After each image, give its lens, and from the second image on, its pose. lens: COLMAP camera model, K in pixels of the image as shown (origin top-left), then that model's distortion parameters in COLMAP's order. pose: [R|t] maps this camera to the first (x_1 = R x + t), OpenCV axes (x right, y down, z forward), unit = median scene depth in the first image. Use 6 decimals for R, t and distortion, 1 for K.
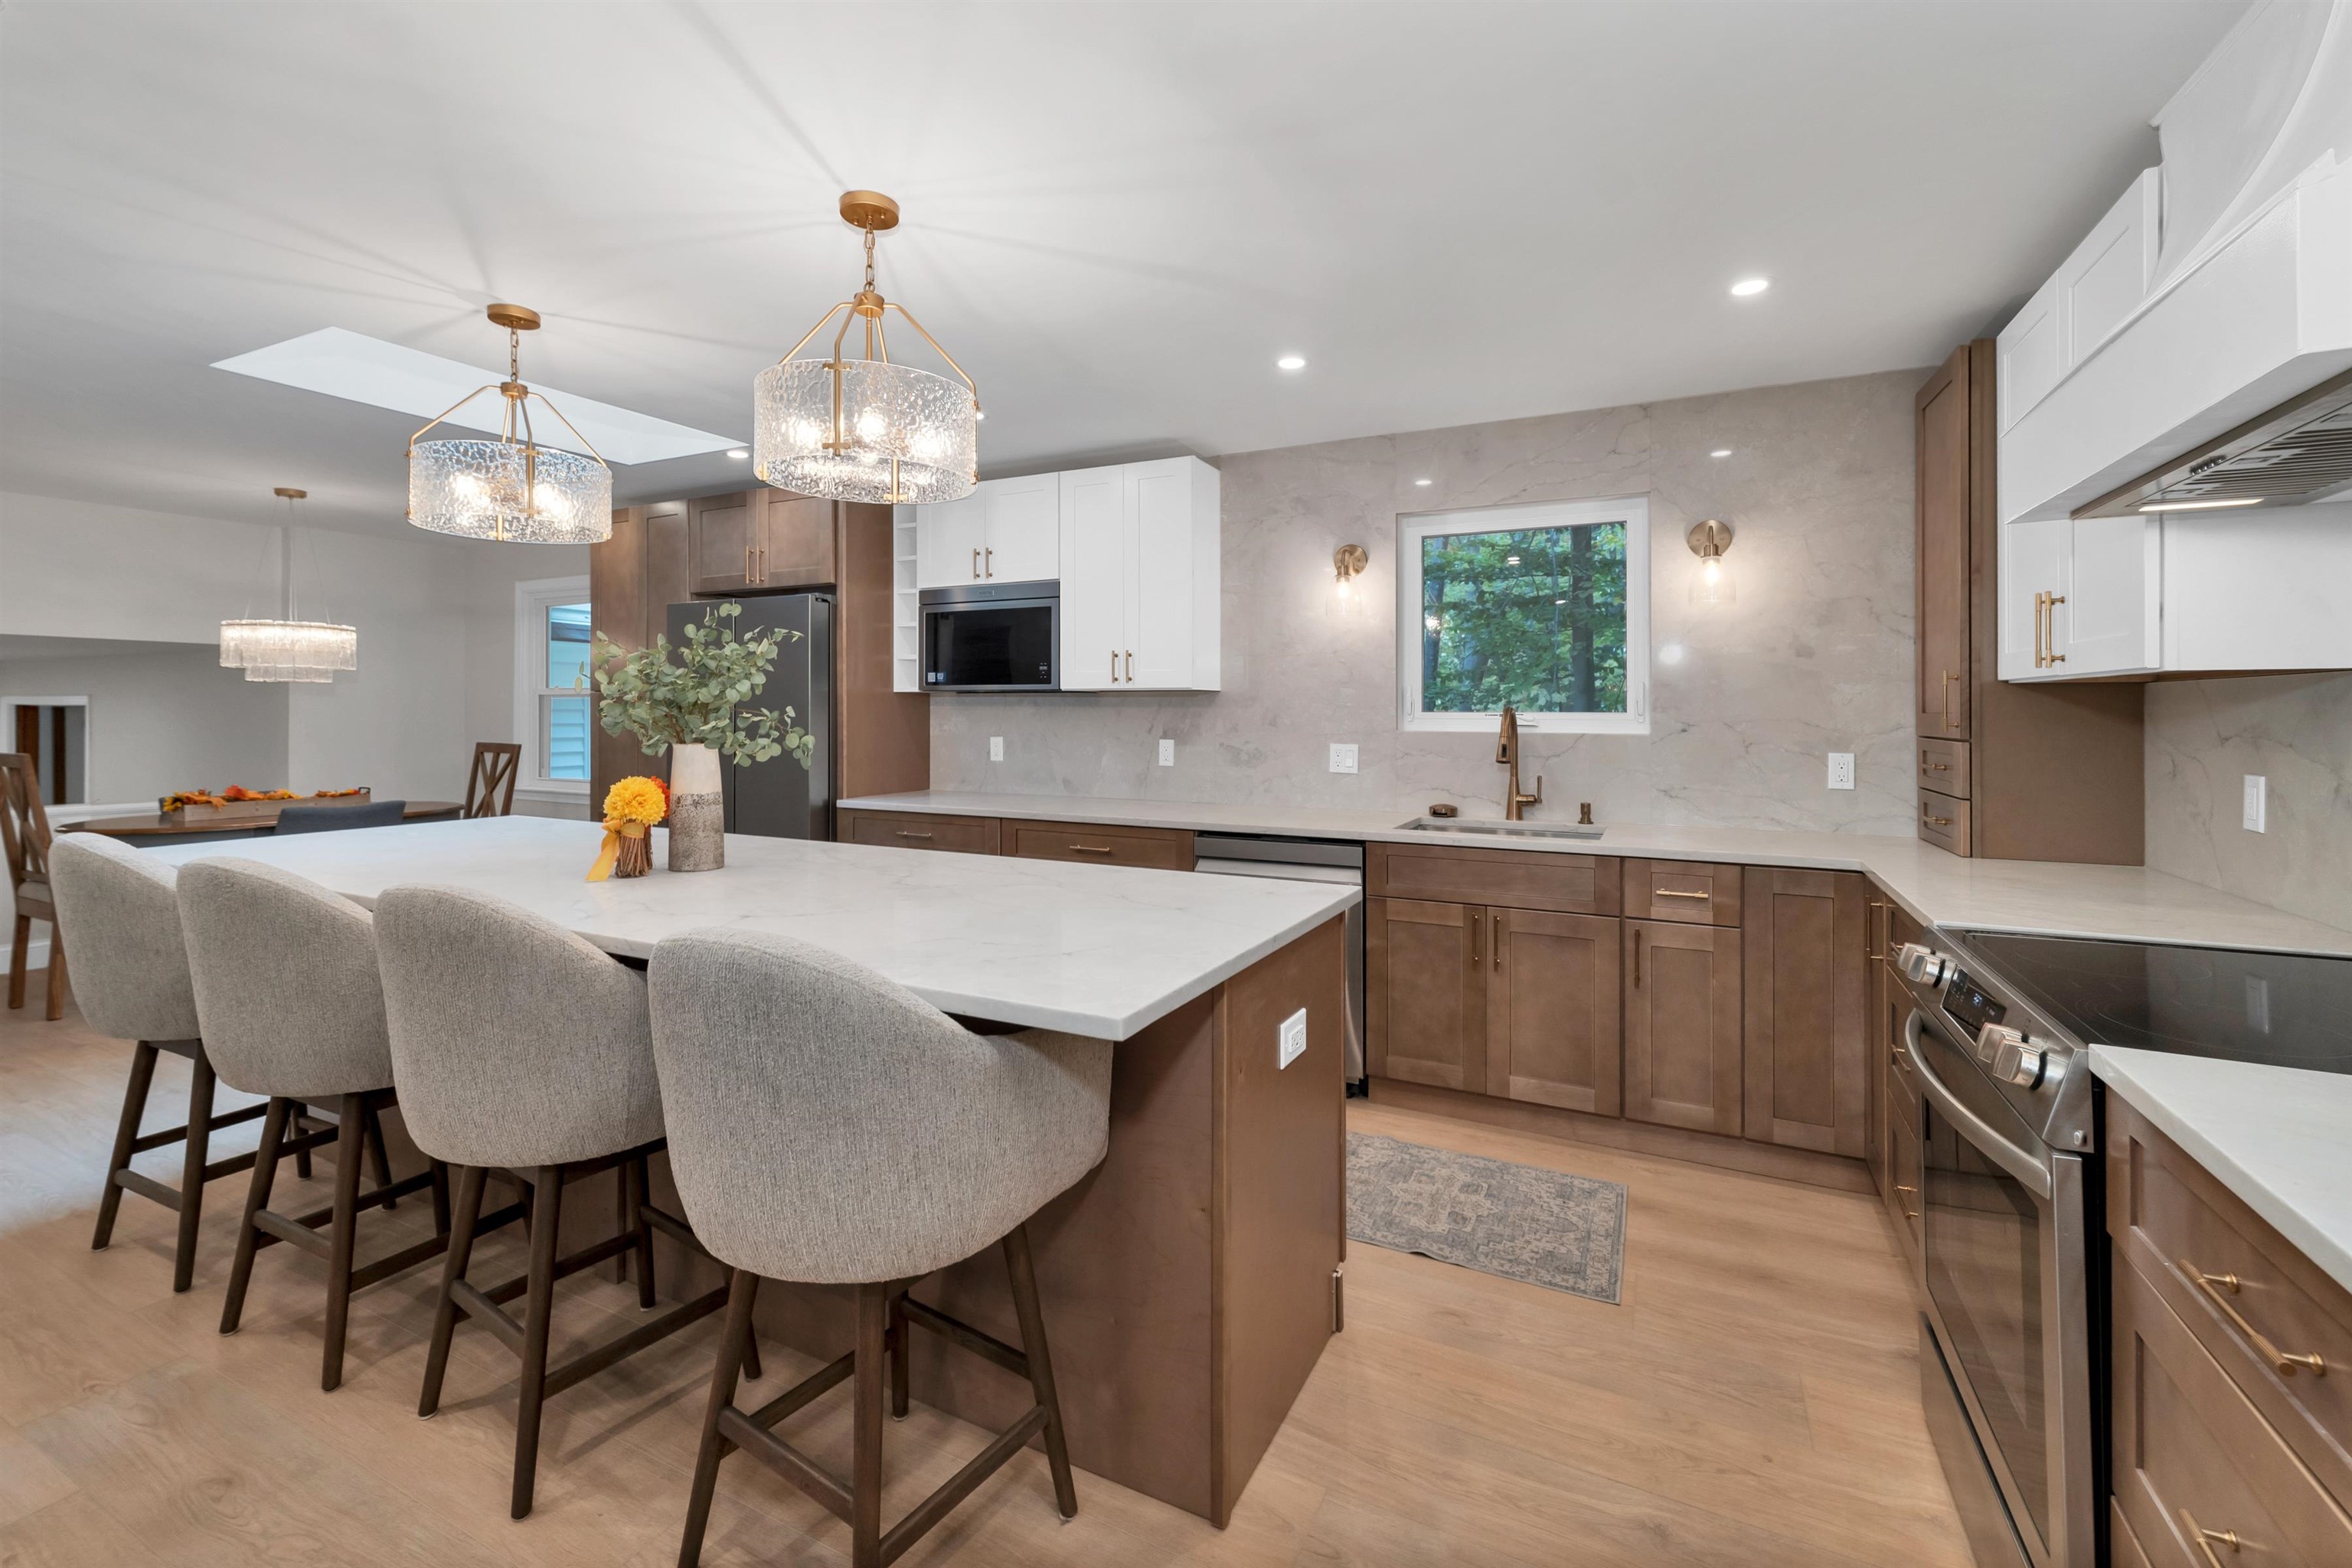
lens RADIAL K [[984.2, 0, 1155.1], [0, 984.2, 710.1], [0, 0, 1]] dist [-0.000398, 0.000211]
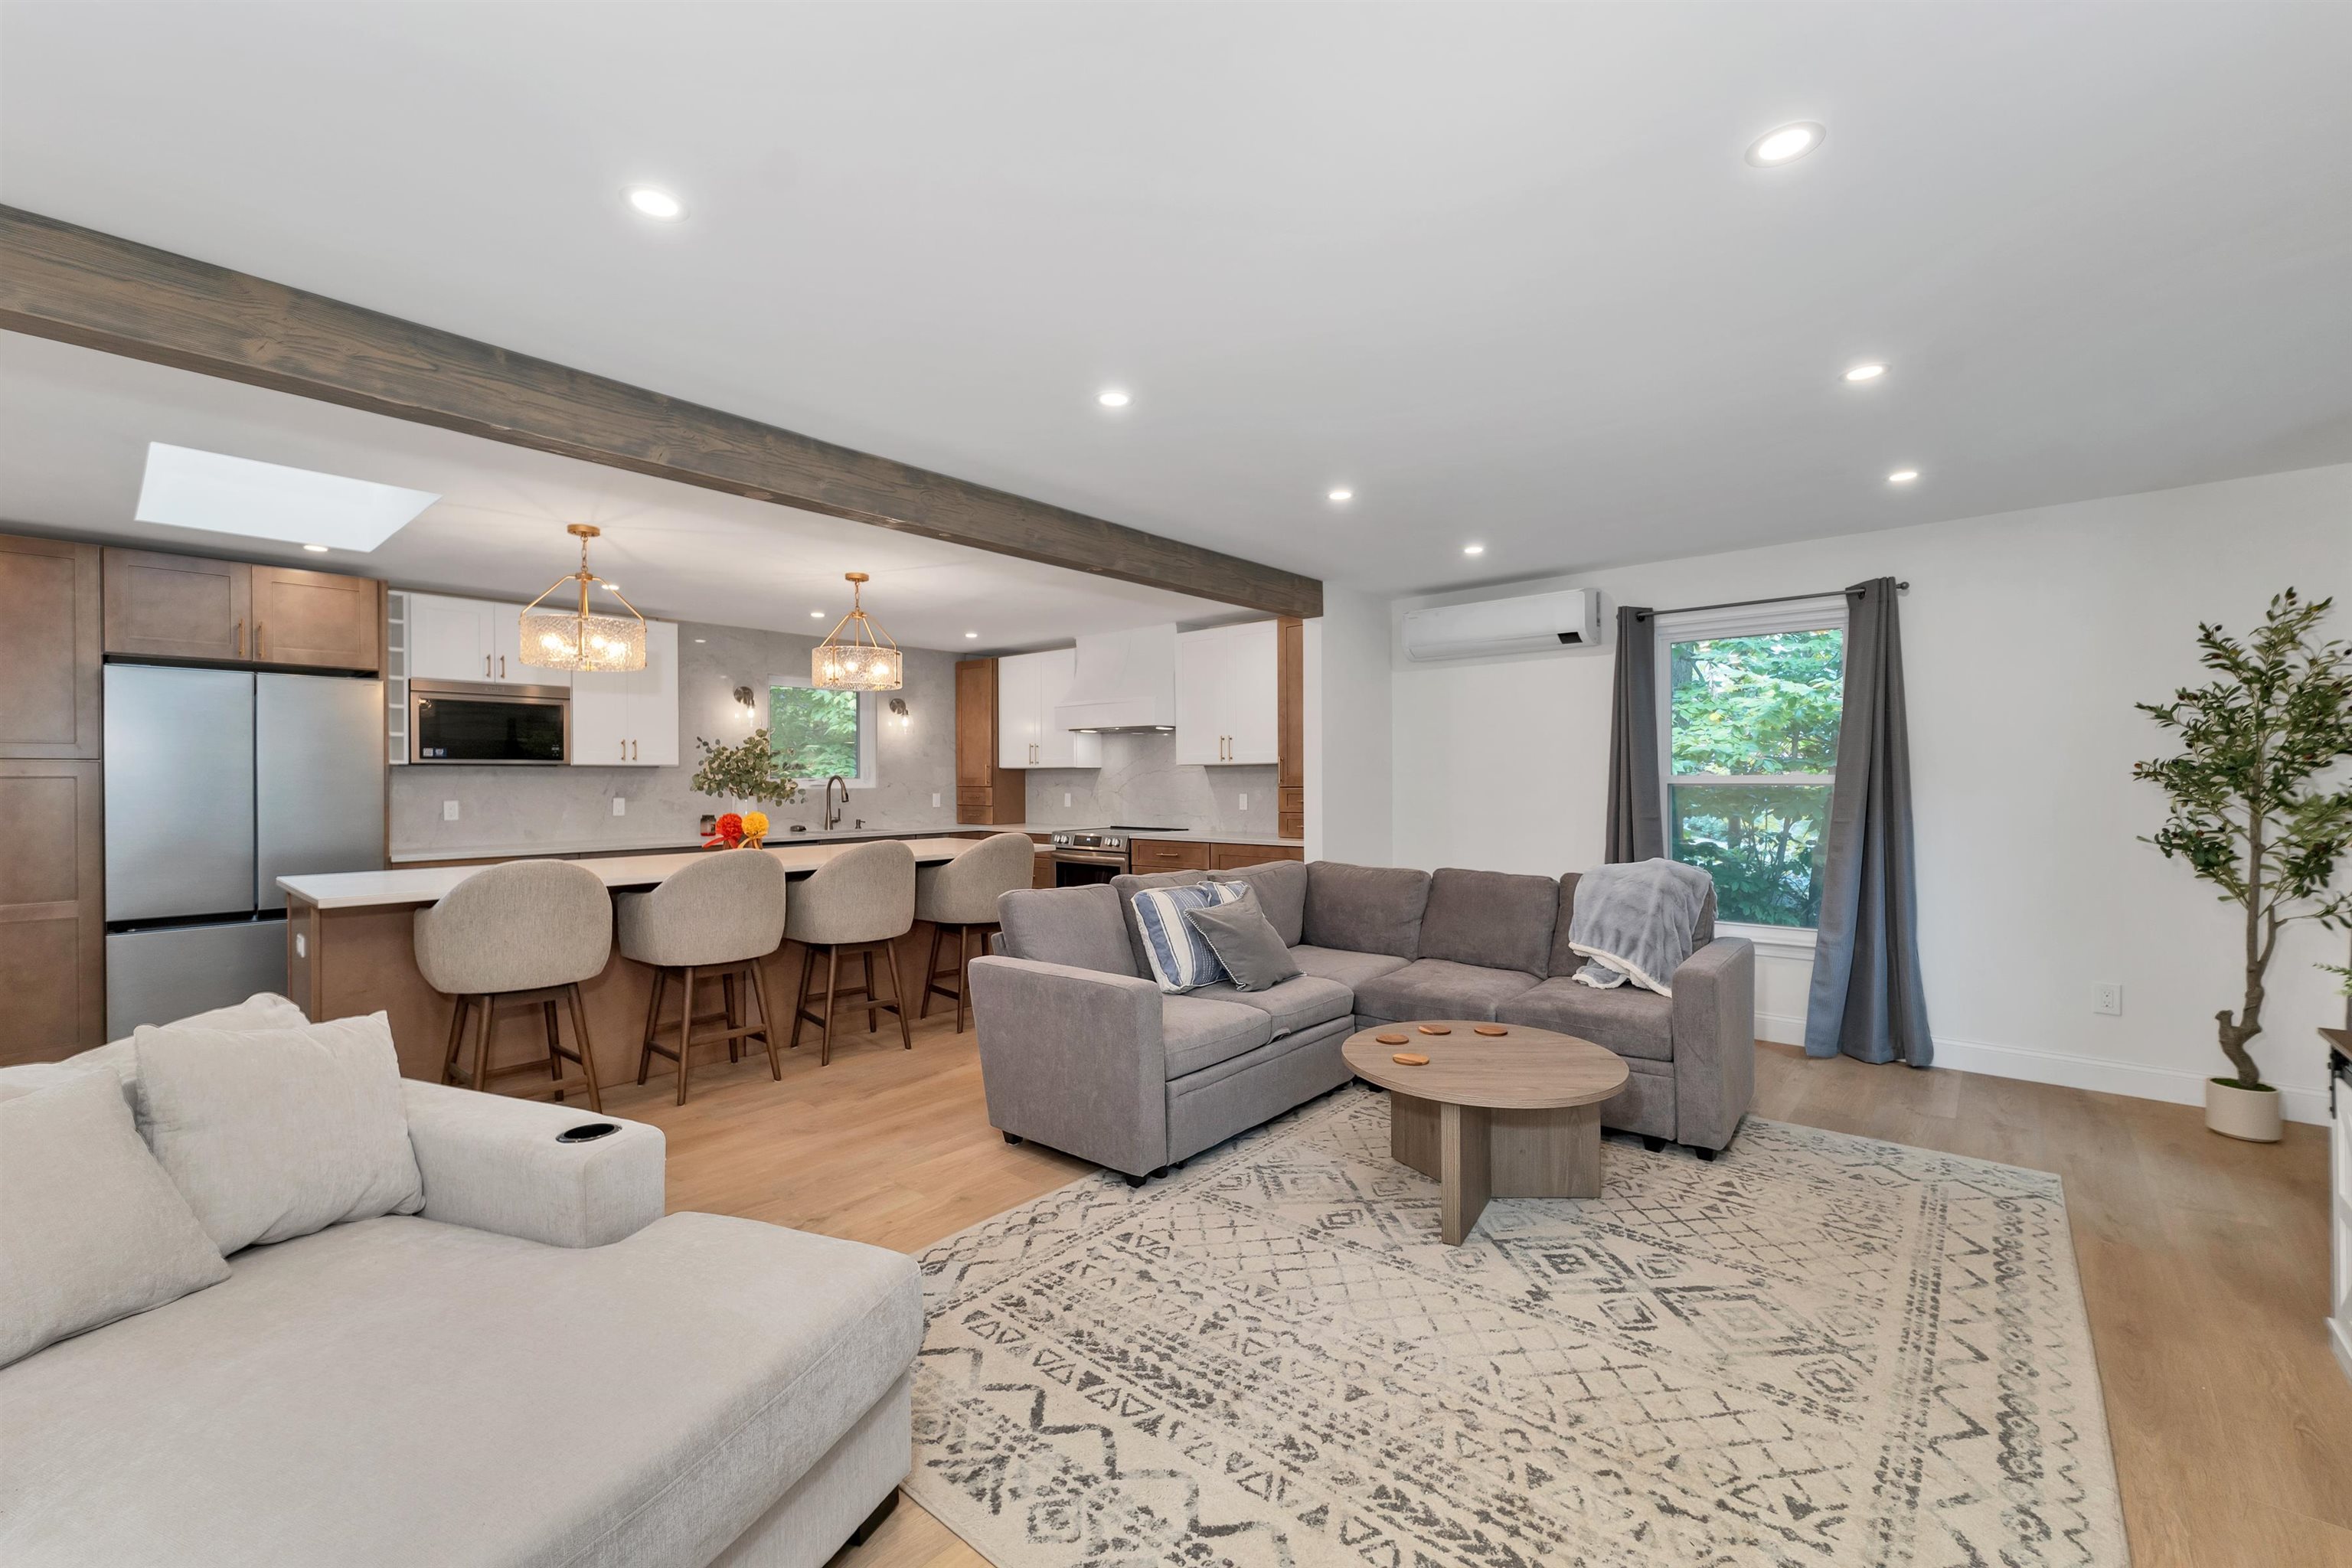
lens RADIAL K [[984.2, 0, 1194.1], [0, 984.2, 780.6], [0, 0, 1]] dist [-0.000398, 0.000211]
pose [[0.227792, -0.005070, 0.973697, -1.287894], [0.004359, 0.999982, 0.004188, 0.000433], [-0.973700, 0.003290, 0.227810, -0.202421]]
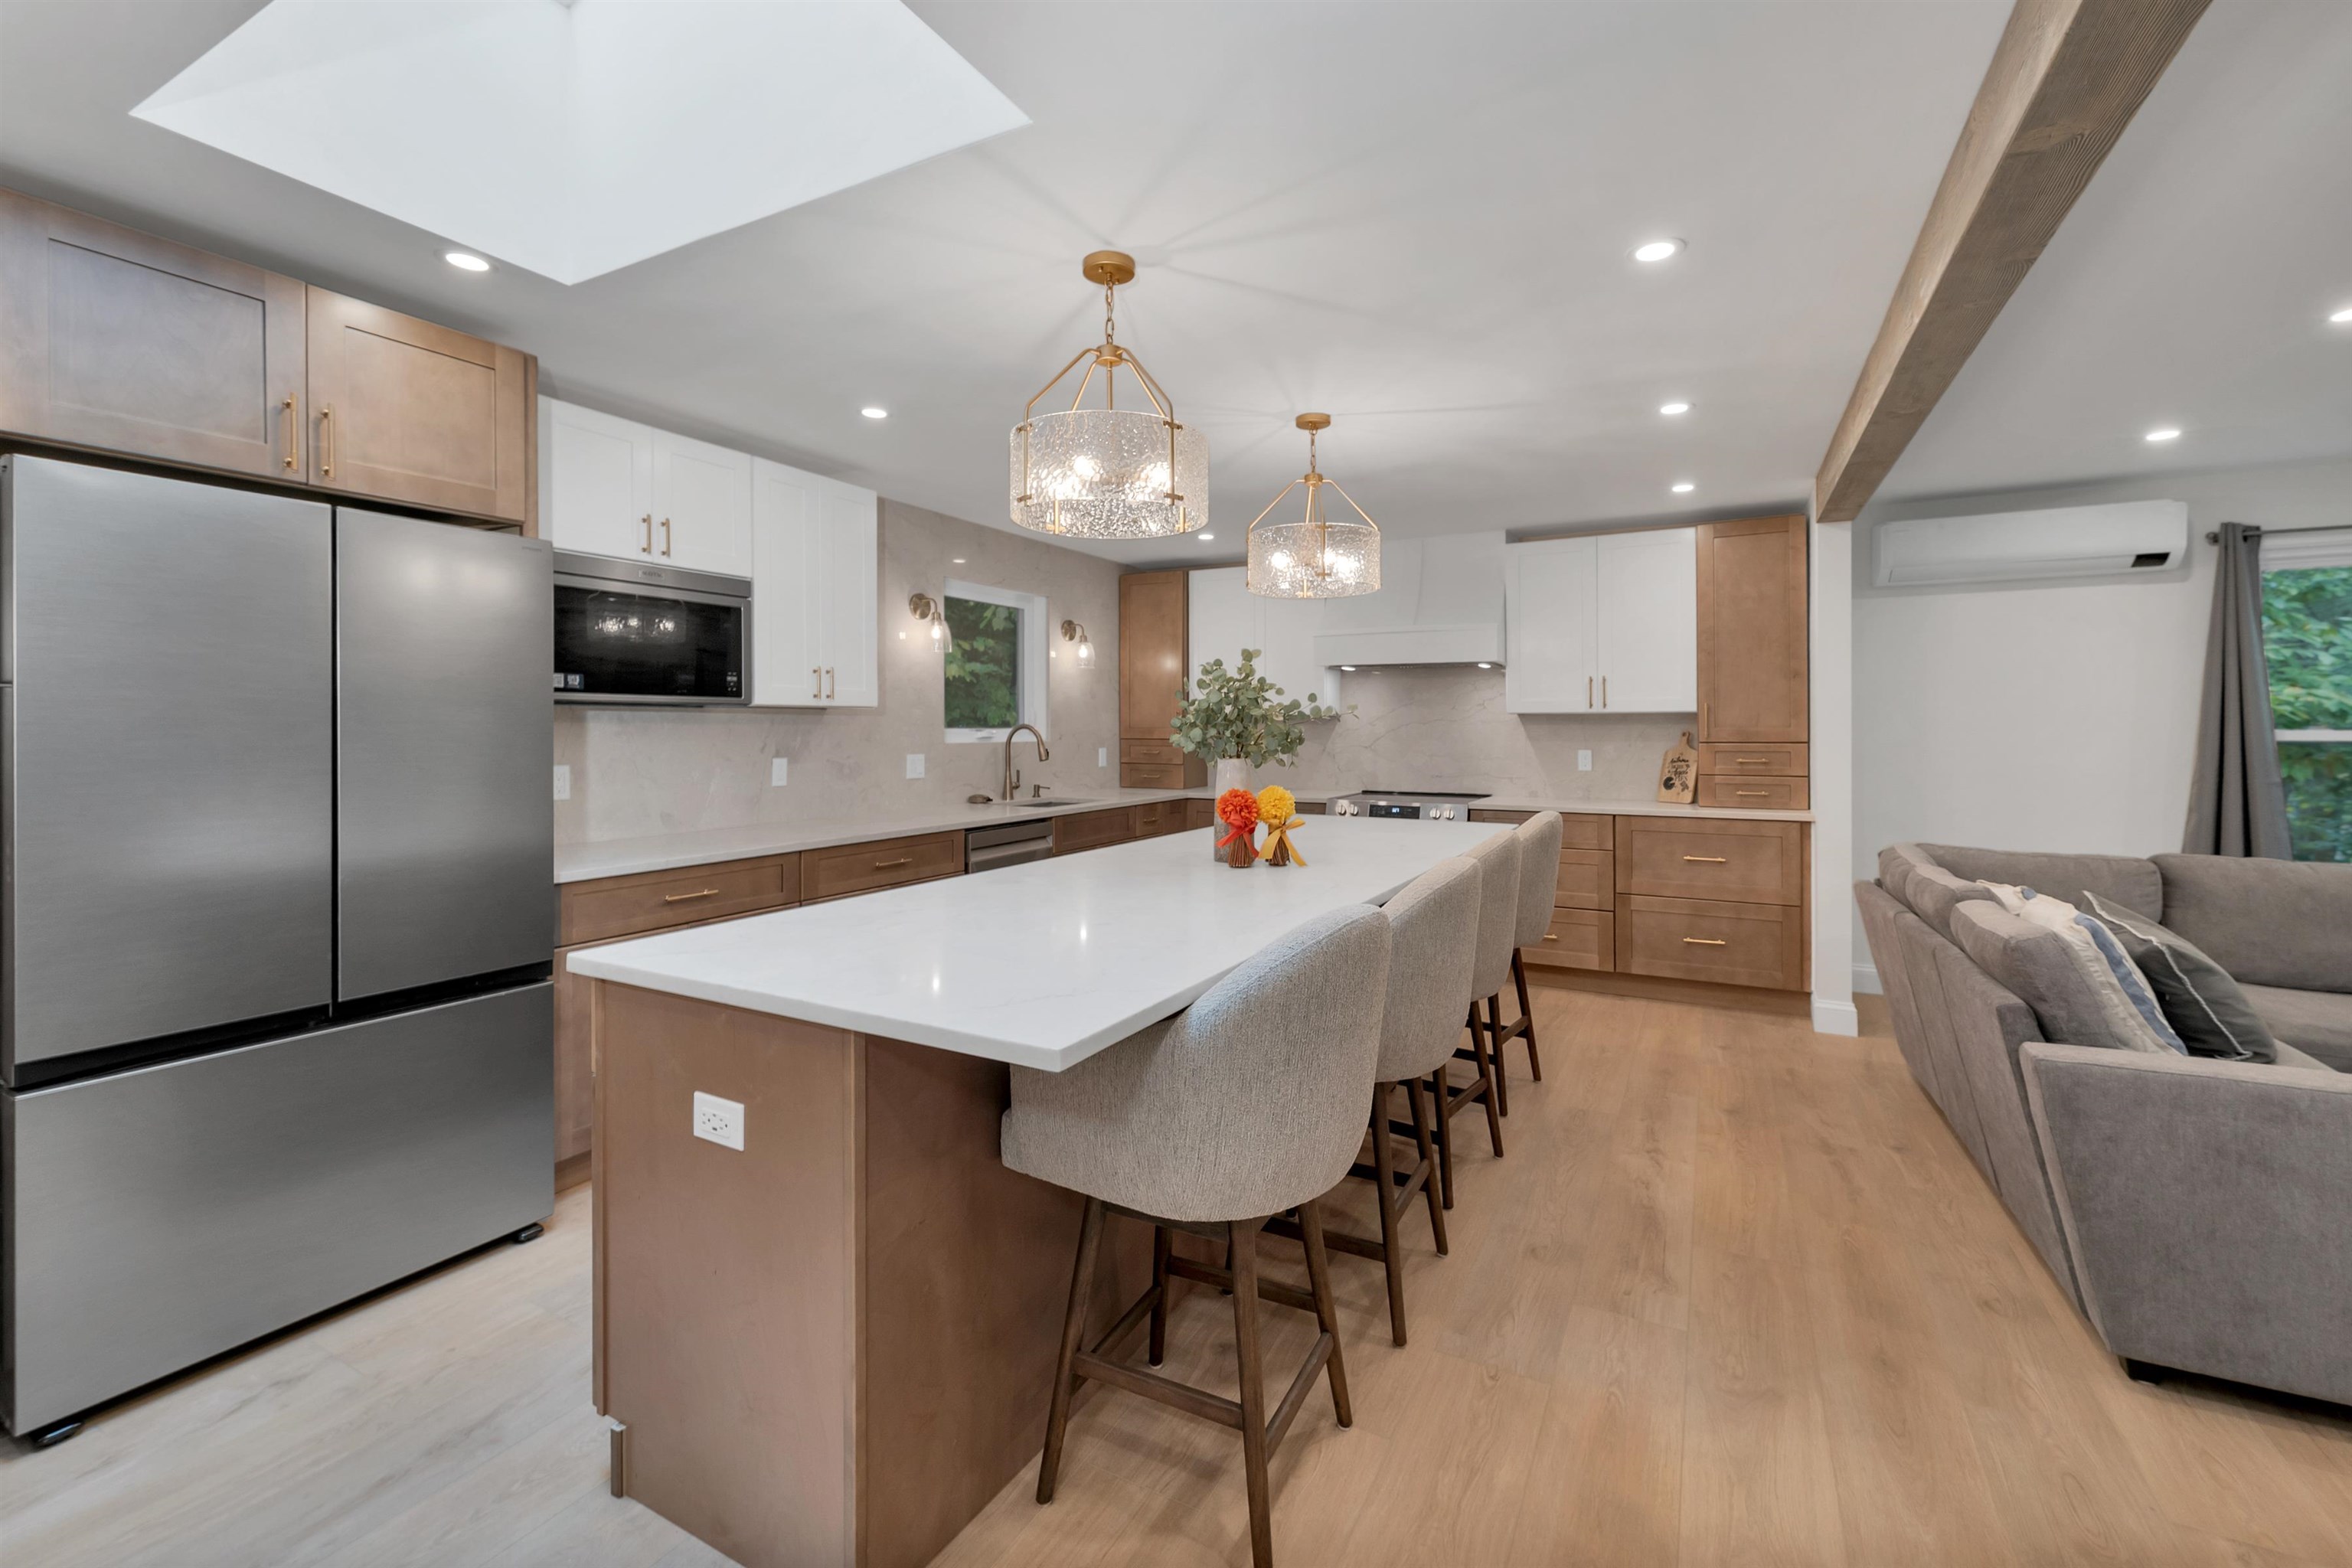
lens RADIAL K [[984.2, 0, 1193.8], [0, 984.2, 741.9], [0, 0, 1]] dist [-0.000398, 0.000211]
pose [[0.007617, -0.018752, 0.999795, -0.980430], [-0.000932, 0.999824, 0.018760, -0.004632], [-0.999971, -0.001075, 0.007598, 0.604168]]
